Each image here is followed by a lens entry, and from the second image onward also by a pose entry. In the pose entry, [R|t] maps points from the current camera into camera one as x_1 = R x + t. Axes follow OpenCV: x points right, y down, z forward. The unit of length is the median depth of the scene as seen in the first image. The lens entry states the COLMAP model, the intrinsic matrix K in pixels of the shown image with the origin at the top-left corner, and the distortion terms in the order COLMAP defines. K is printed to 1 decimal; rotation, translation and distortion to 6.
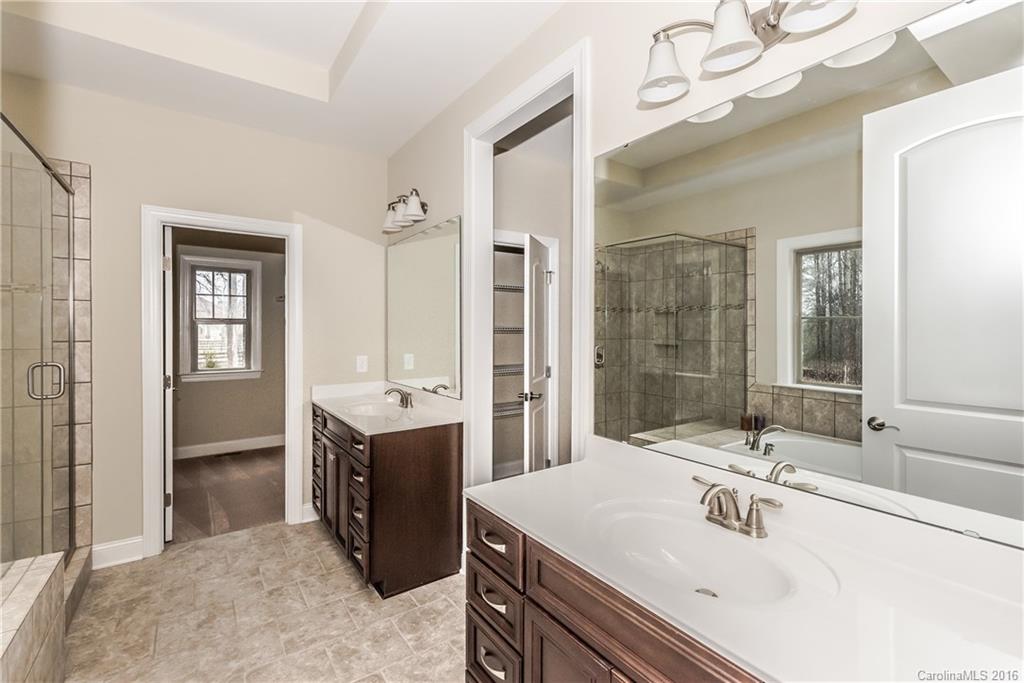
lens RADIAL K [[450.1, 0, 510.7], [0, 450.1, 335.2], [0, 0, 1]] dist [0.004263, 0.000127]
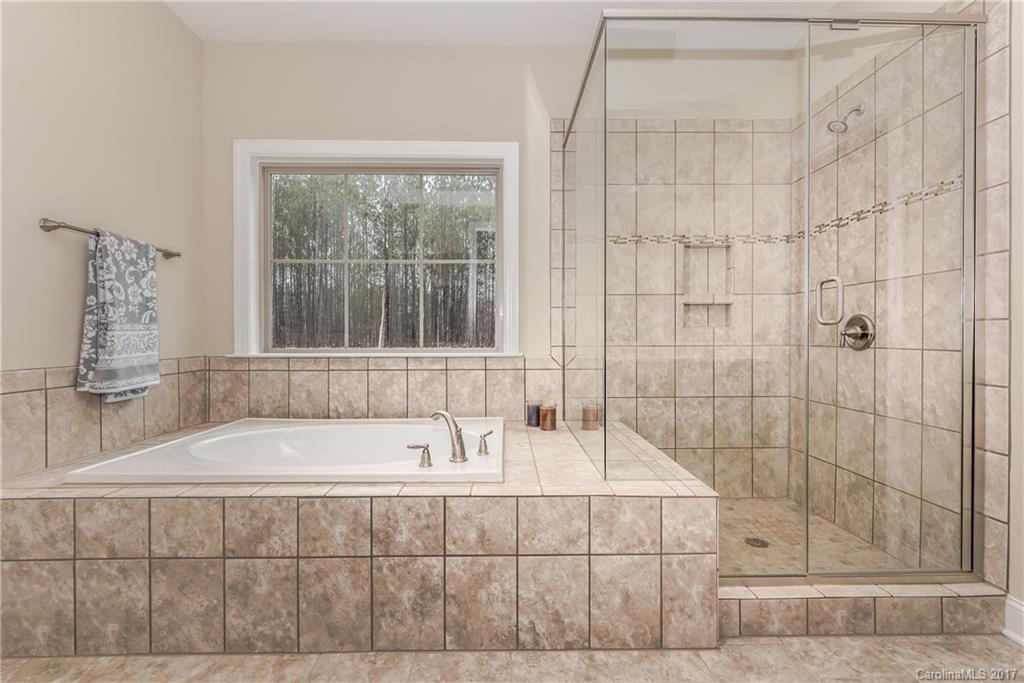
lens RADIAL K [[450.1, 0, 511.1], [0, 450.1, 340.6], [0, 0, 1]] dist [0.004263, 0.000127]
pose [[-0.565249, 0.002711, -0.824916, -0.066939], [-0.008344, 0.999925, 0.009003, 0.134132], [0.824878, 0.011972, -0.565184, 0.804830]]
